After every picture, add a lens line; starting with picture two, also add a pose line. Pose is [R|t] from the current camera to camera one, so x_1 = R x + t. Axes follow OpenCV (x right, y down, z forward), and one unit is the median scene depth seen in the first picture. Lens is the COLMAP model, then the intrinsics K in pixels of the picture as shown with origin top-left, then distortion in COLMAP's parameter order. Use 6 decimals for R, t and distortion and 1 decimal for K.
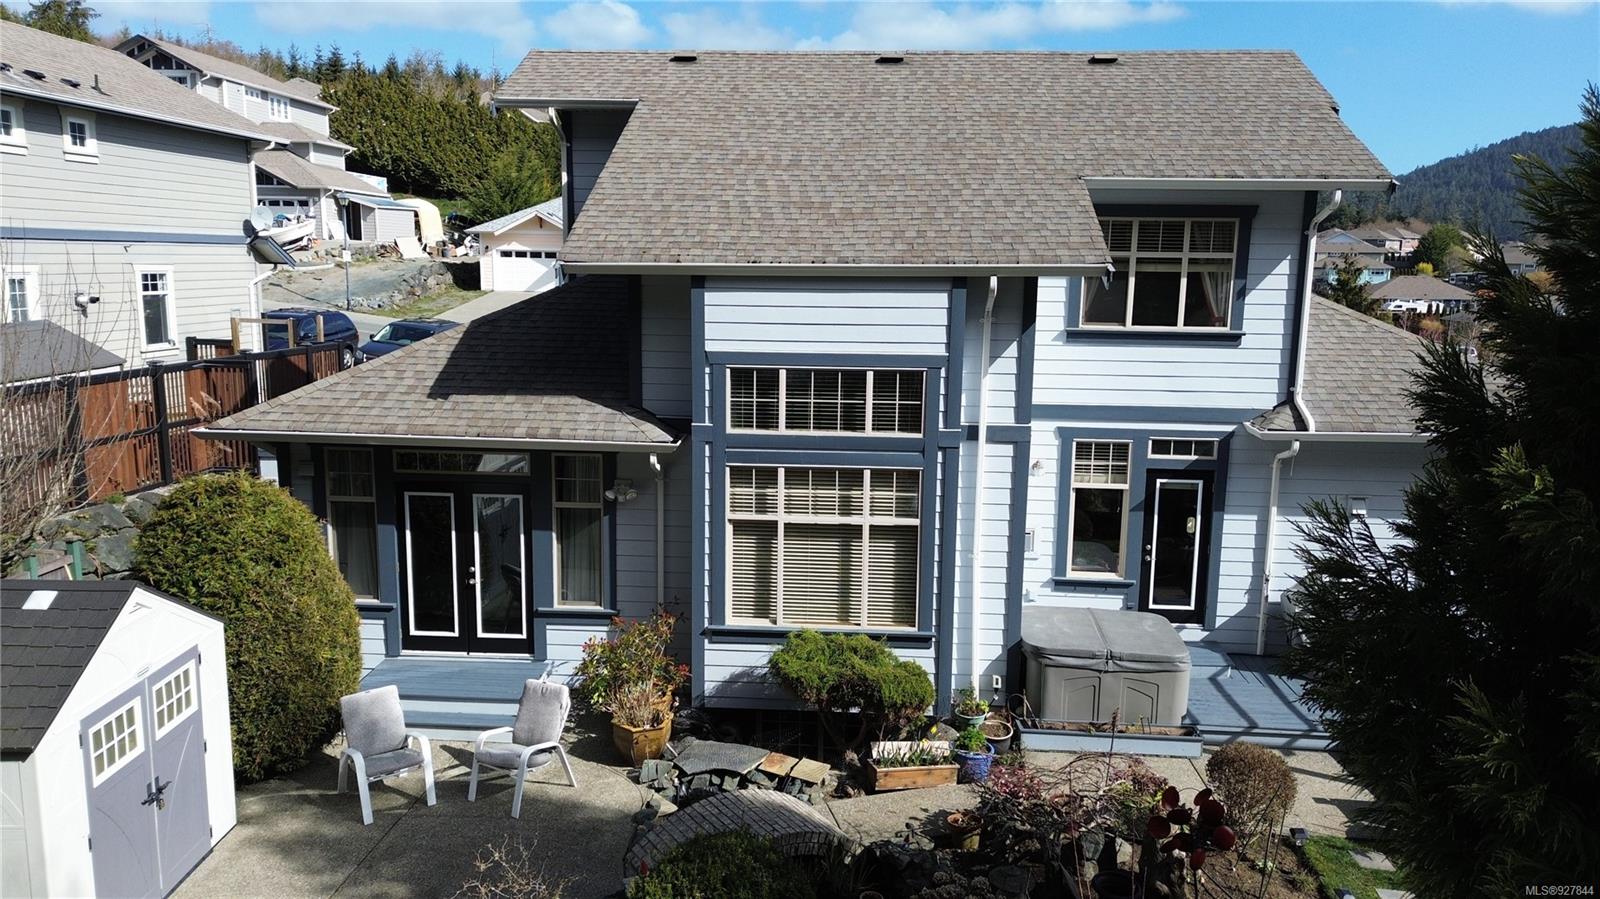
lens RADIAL K [[1125.3, 0, 798.7], [0, 1125.3, 444.5], [0, 0, 1]] dist [0.040876, -0.004038]
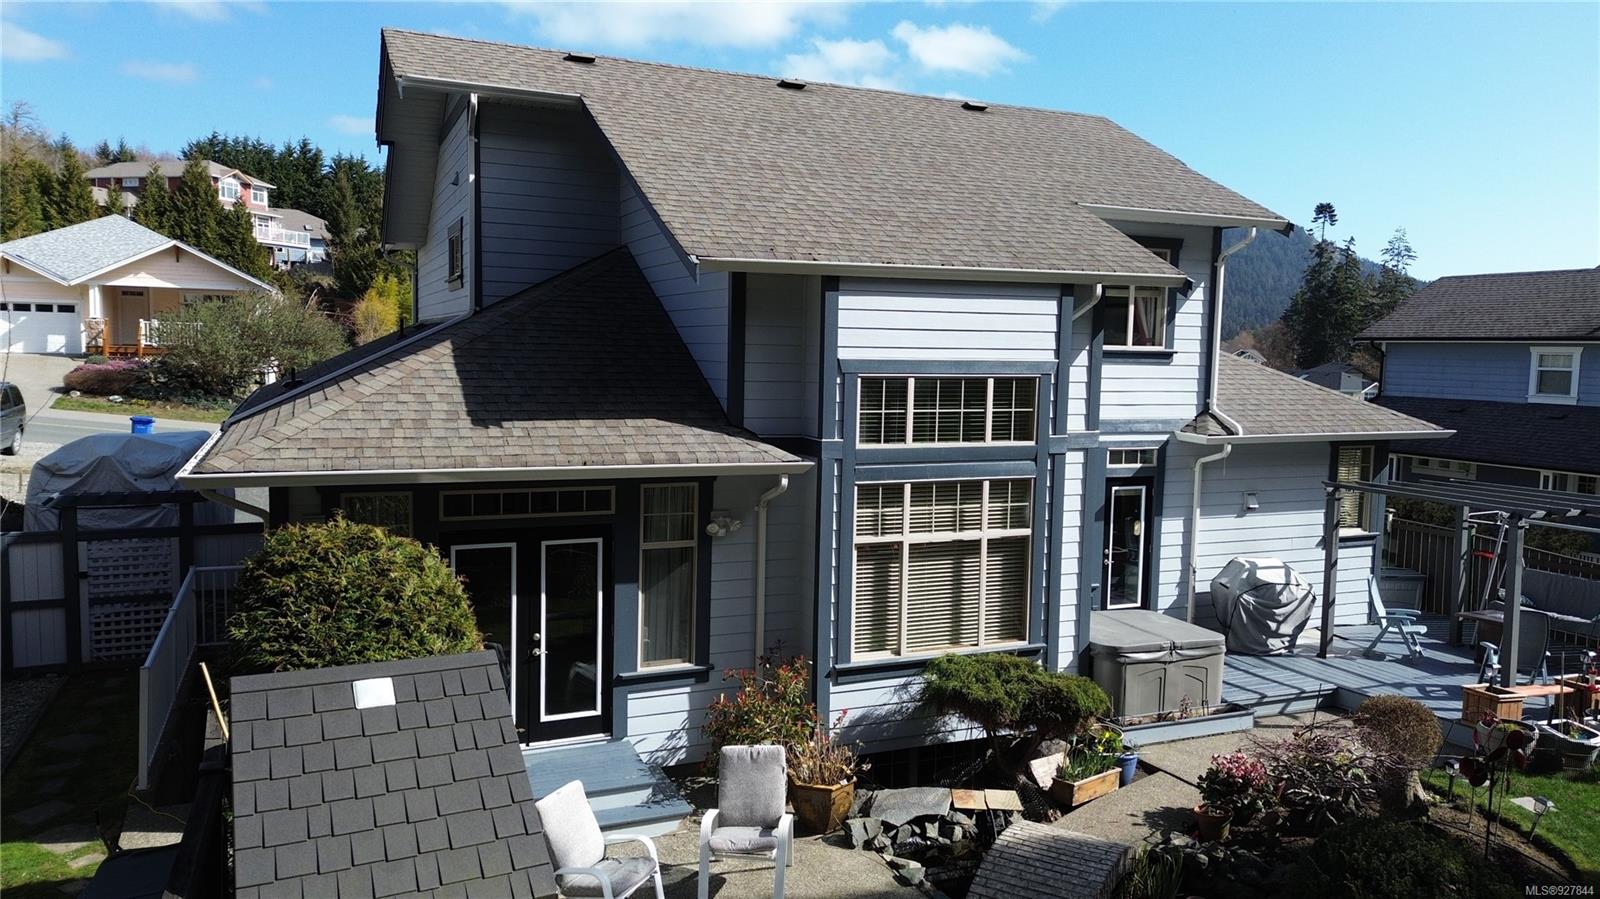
lens RADIAL K [[1125.3, 0, 793.3], [0, 1125.3, 448.5], [0, 0, 1]] dist [0.040876, -0.004038]
pose [[0.891154, -0.037630, 0.452137, -0.508850], [0.066300, 0.996658, -0.047728, 0.028774], [-0.448830, 0.072509, 0.890671, 0.201771]]
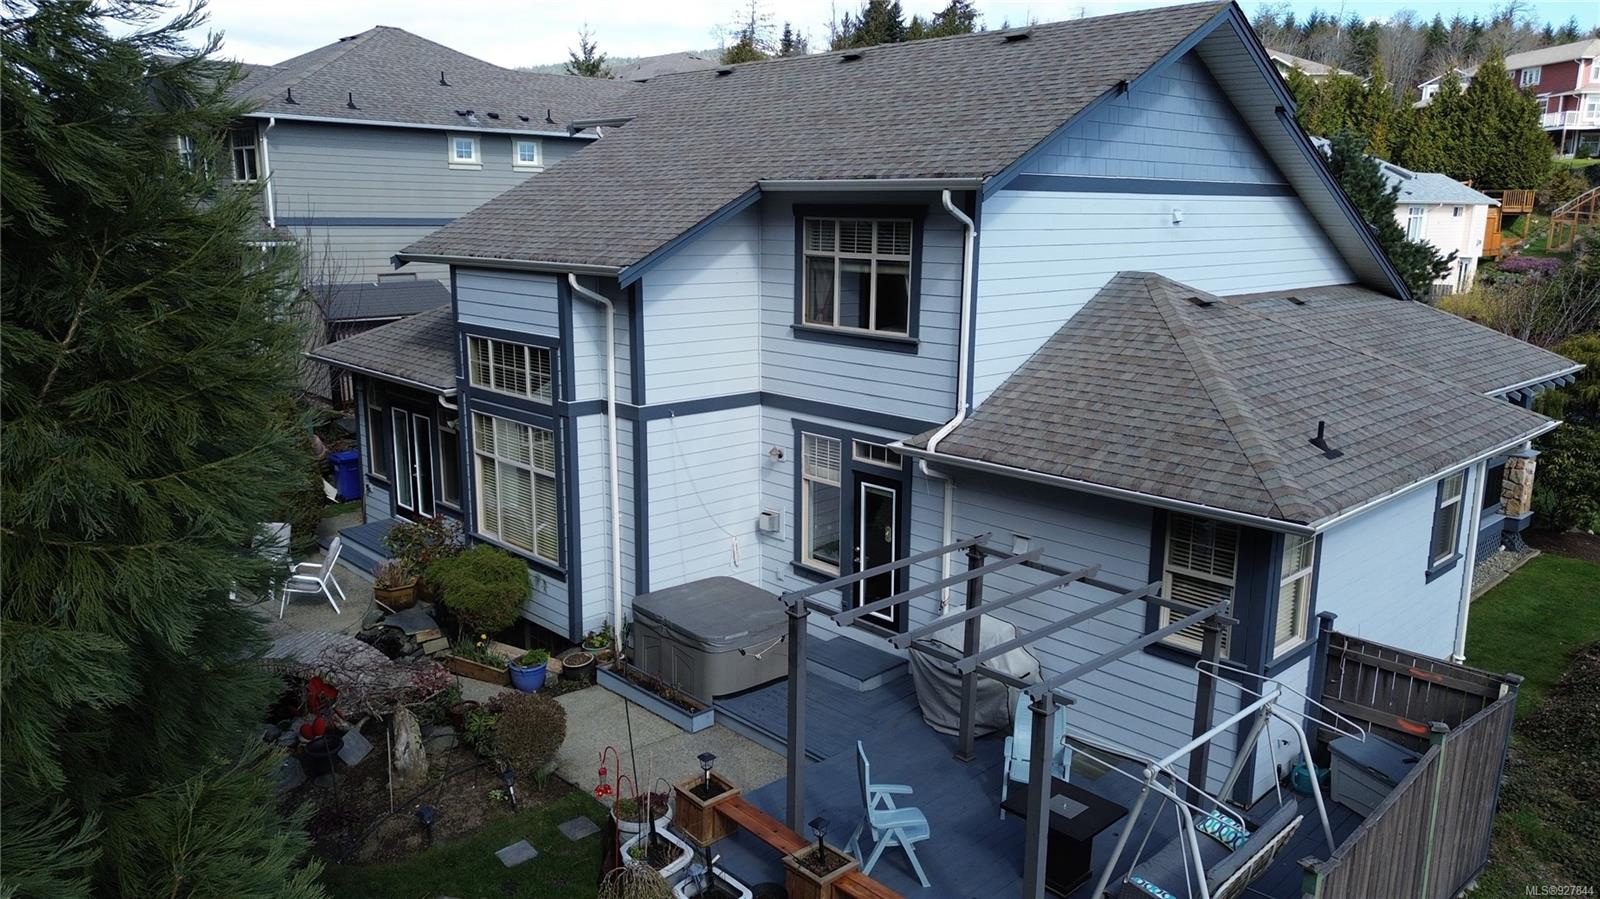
lens RADIAL K [[1125.3, 0, 798.3], [0, 1125.3, 455.5], [0, 0, 1]] dist [0.040876, -0.004038]
pose [[0.741069, 0.137388, -0.657222, 1.065929], [-0.109902, 0.990460, 0.083126, -0.079035], [0.662373, 0.010628, 0.749099, 0.257767]]
